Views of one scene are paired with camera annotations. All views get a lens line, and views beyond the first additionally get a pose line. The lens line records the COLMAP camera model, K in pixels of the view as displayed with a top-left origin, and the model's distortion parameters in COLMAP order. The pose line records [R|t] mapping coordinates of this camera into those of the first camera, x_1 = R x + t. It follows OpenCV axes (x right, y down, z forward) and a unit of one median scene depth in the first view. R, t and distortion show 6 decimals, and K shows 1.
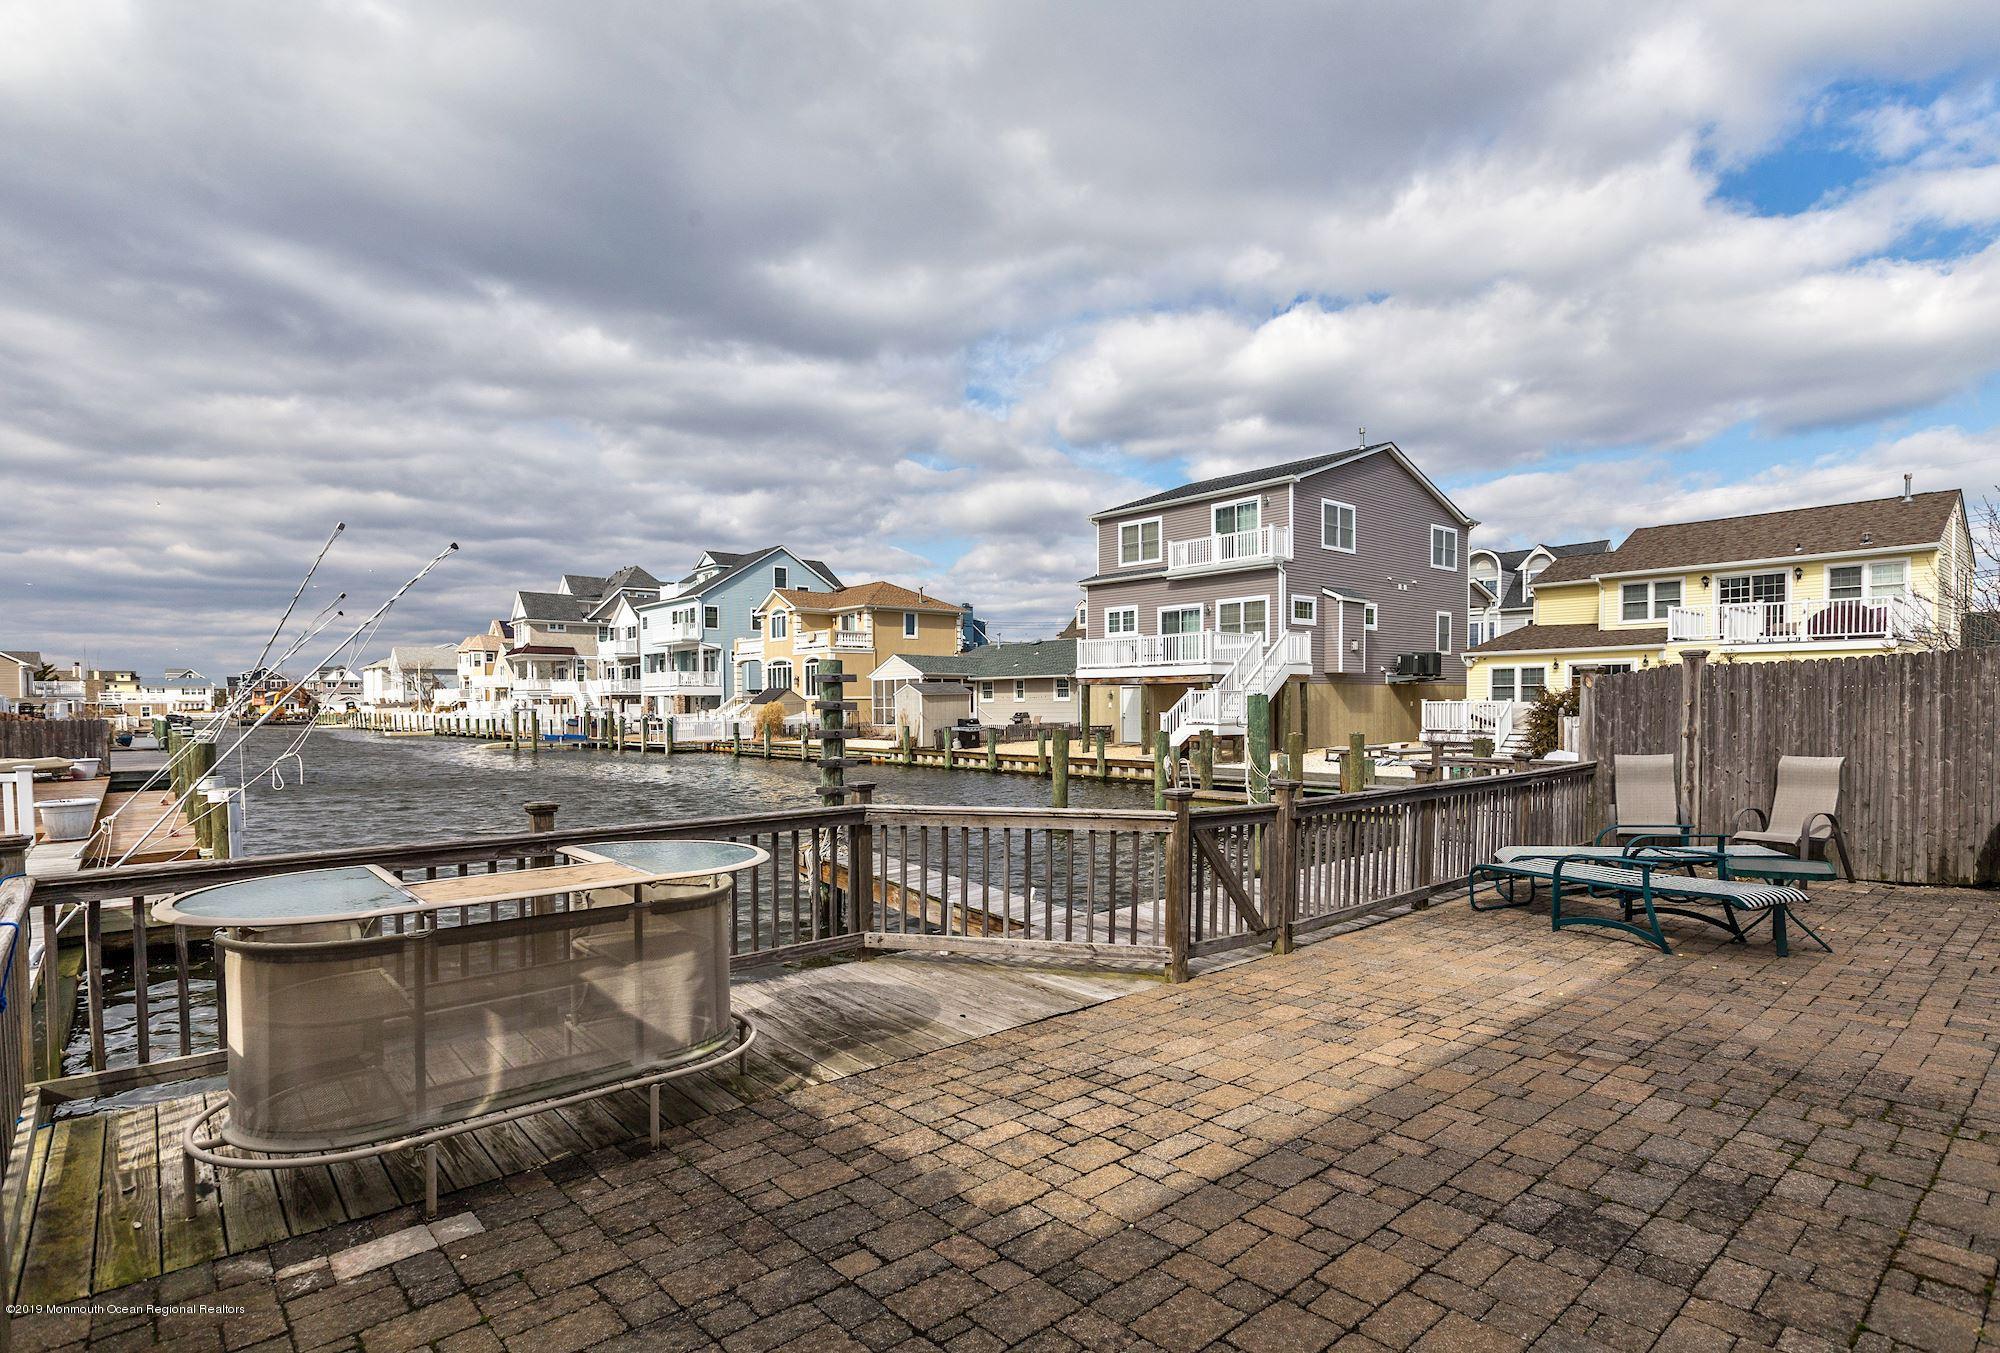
lens RADIAL K [[1001.7, 0, 970.4], [0, 1001.7, 746.2], [0, 0, 1]] dist [0.019281, 0.003266]
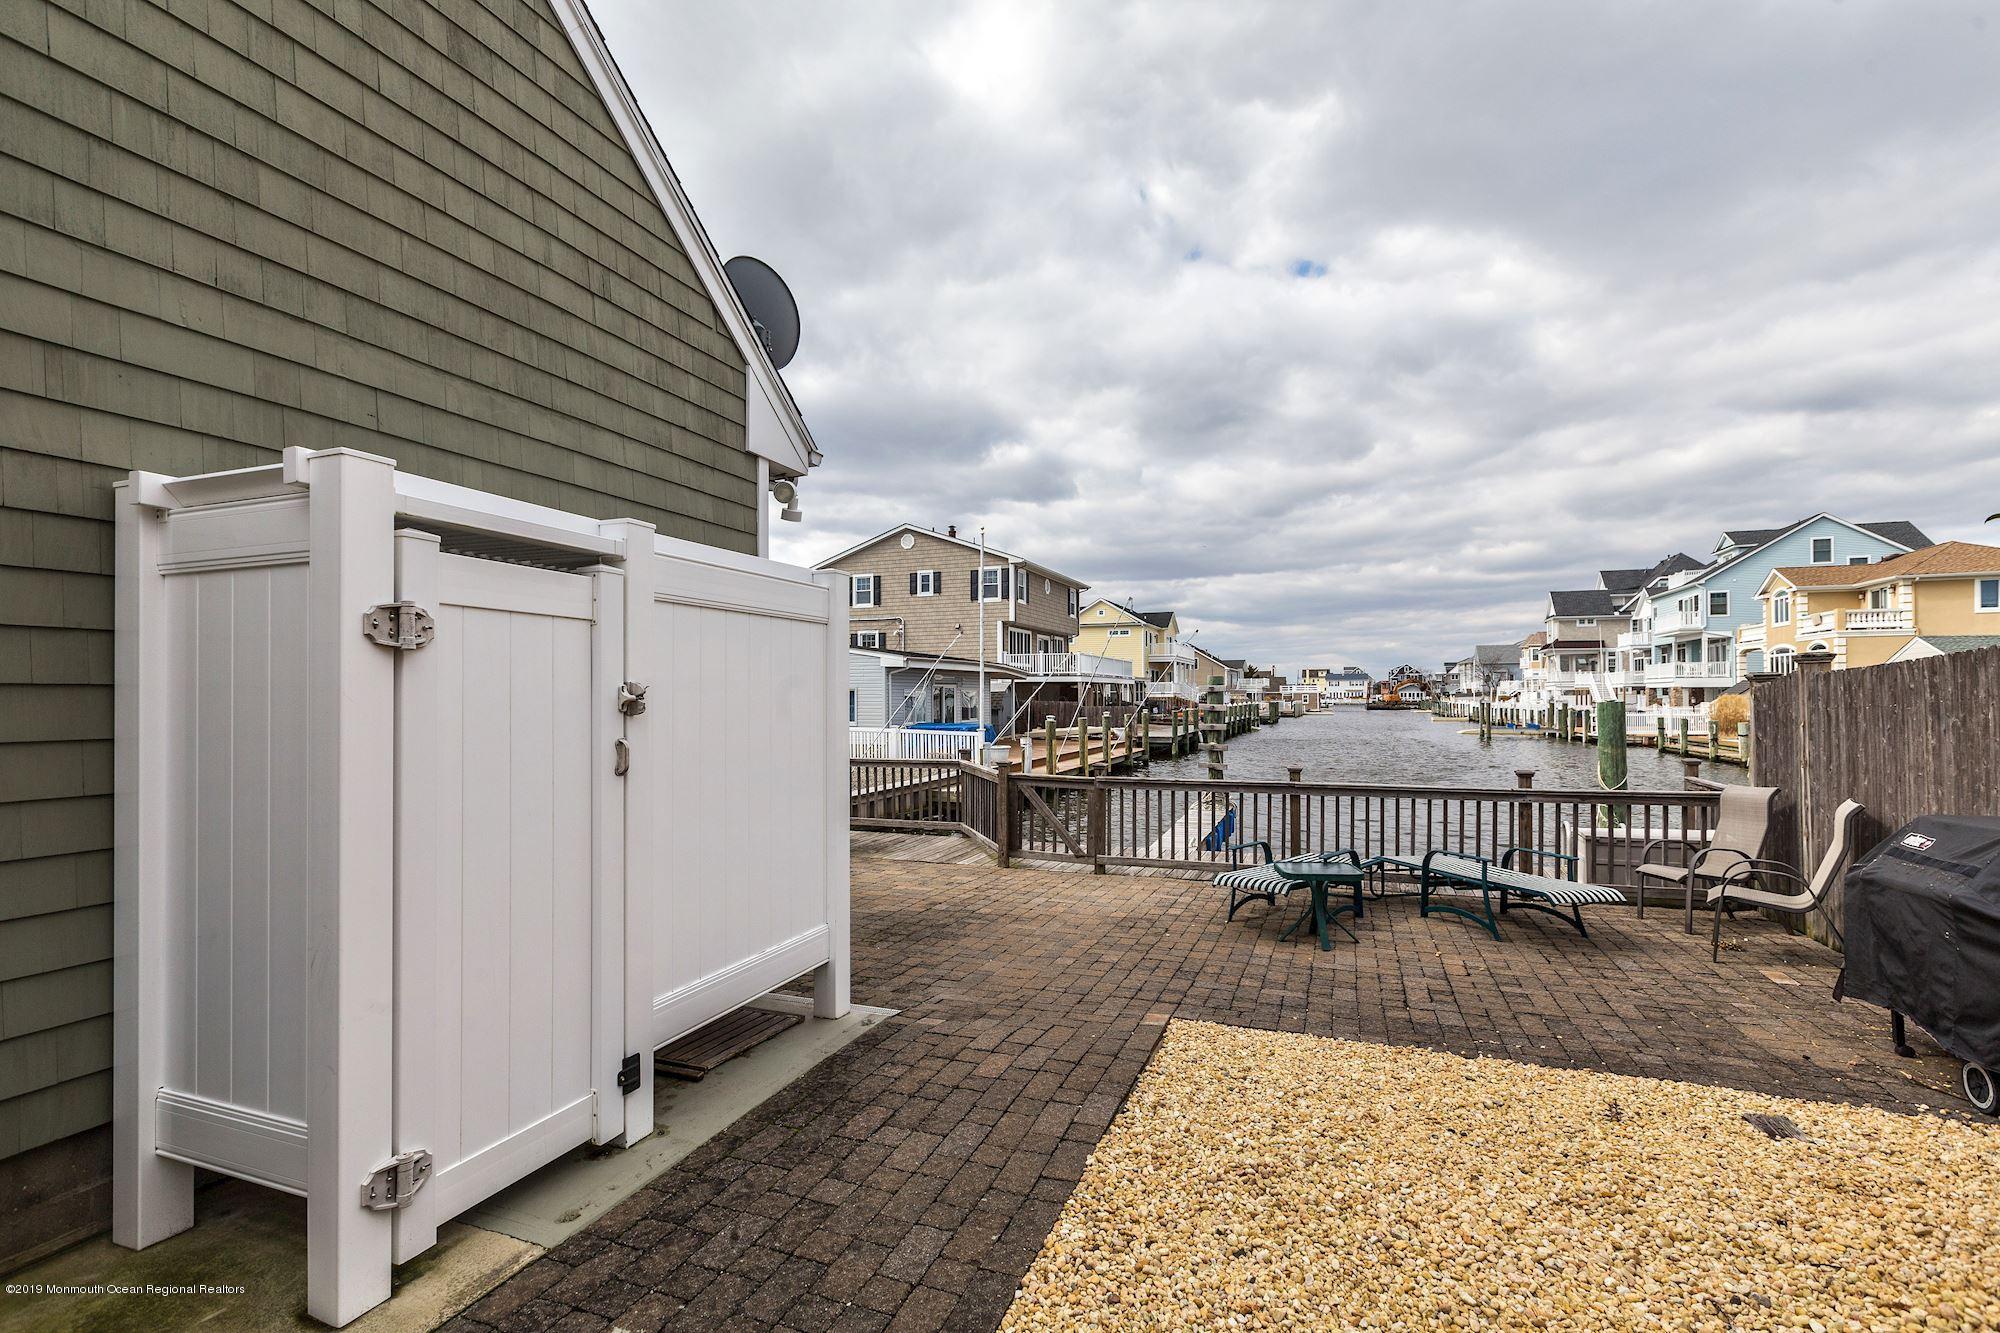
lens RADIAL K [[907.3, 0, 1008.8], [0, 907.3, 670.8], [0, 0, 1]] dist [-0.012101, 0.002771]
pose [[0.474484, -0.014871, -0.880139, 0.199057], [-0.042571, 0.998300, -0.039817, -0.005321], [0.879234, 0.056361, 0.473044, 0.030272]]
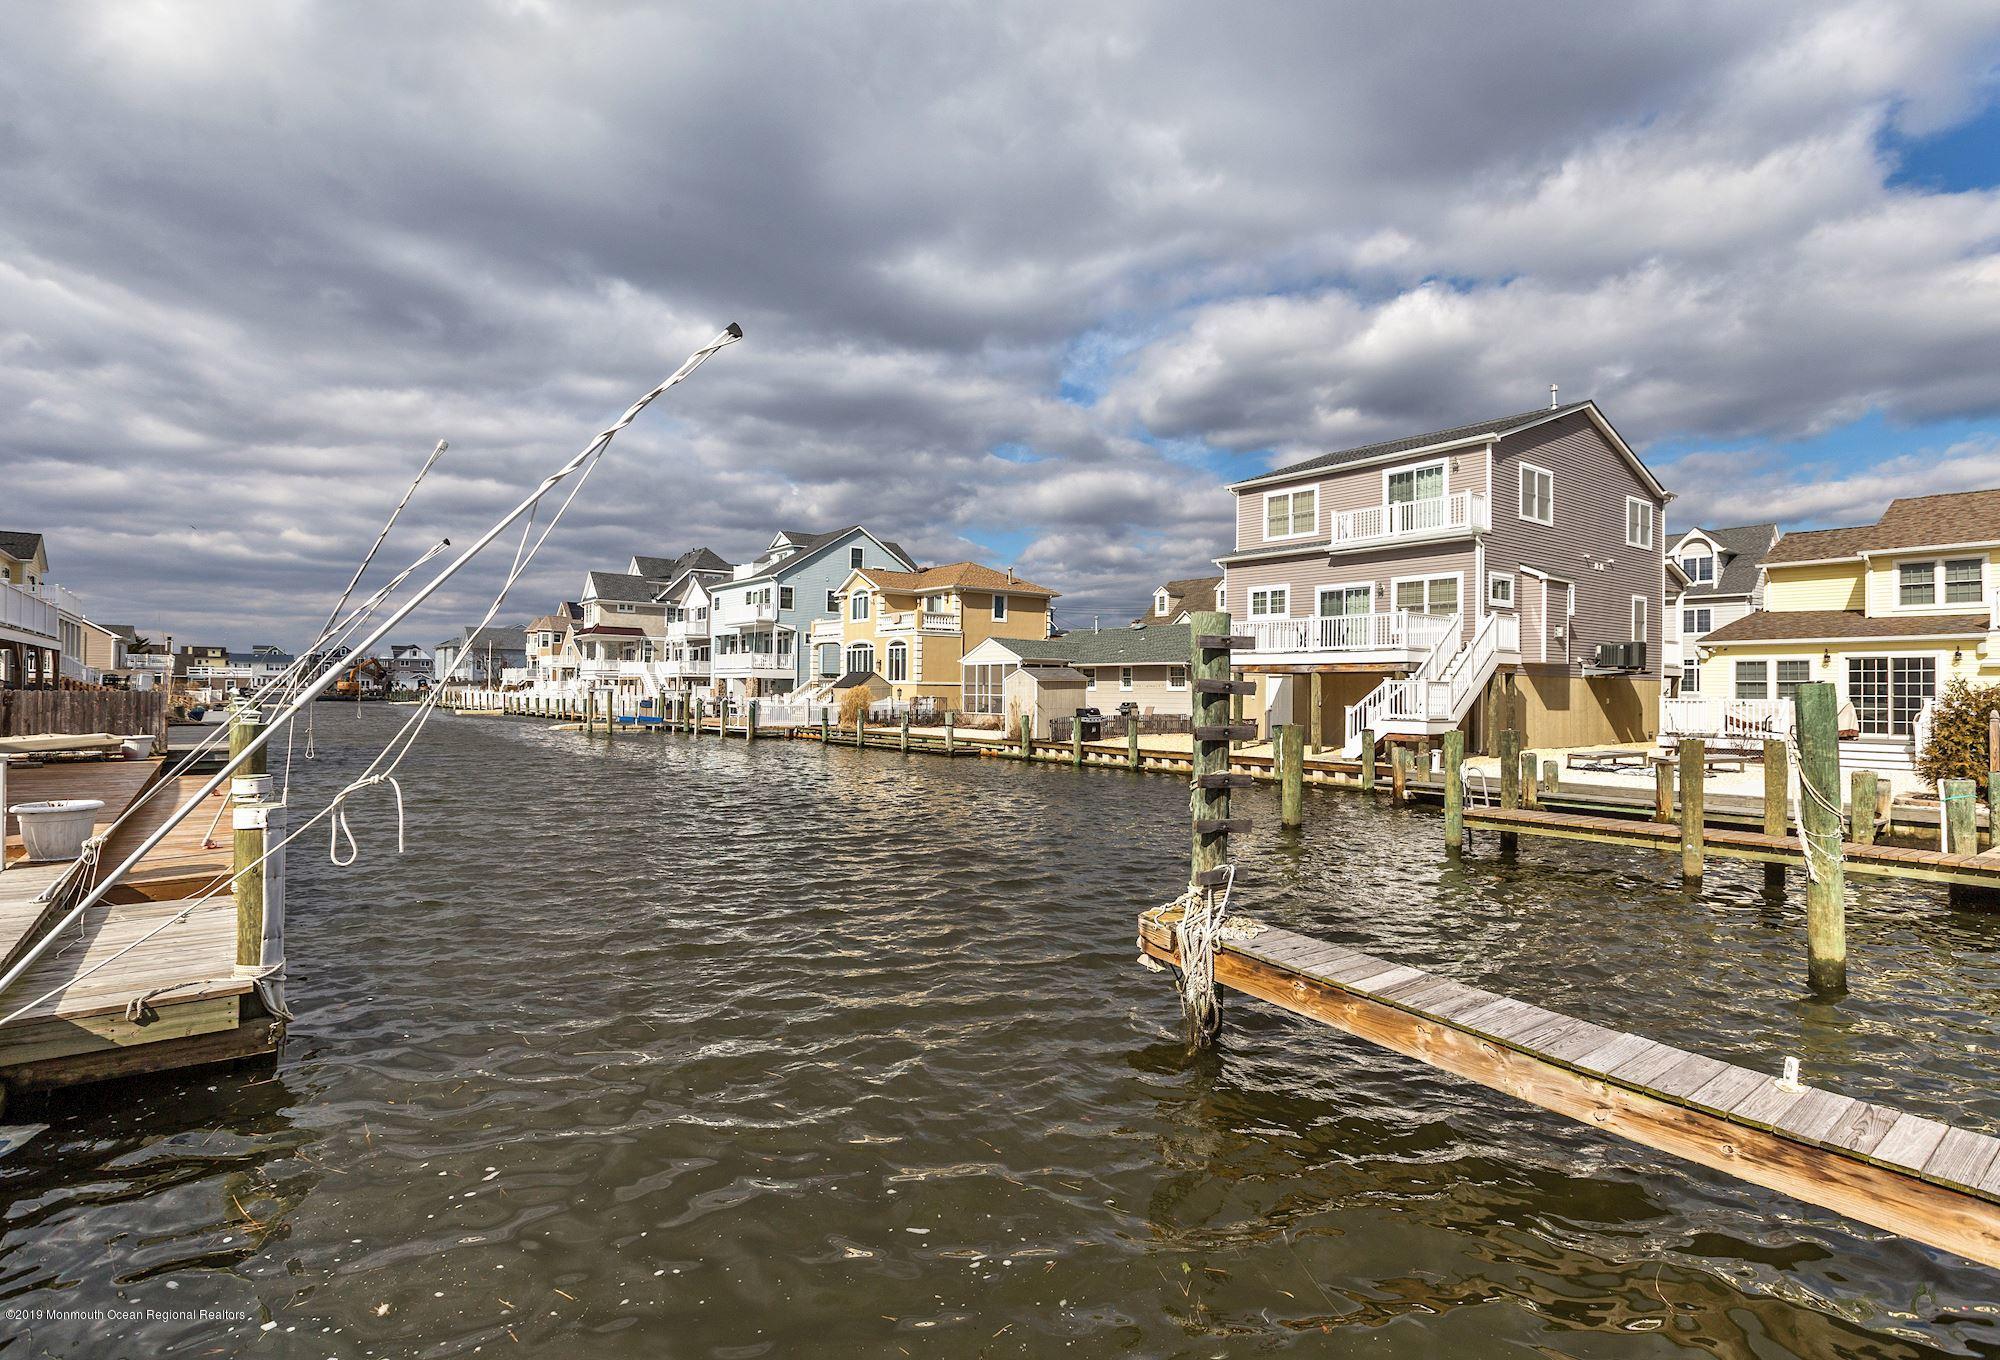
lens RADIAL K [[968.6, 0, 961.1], [0, 968.6, 714.3], [0, 0, 1]] dist [0.004181, 0.002118]
pose [[0.998899, 0.019154, -0.042813, -0.058411], [-0.020000, 0.999611, -0.019423, -0.002127], [0.042424, 0.020258, 0.998894, 0.094350]]
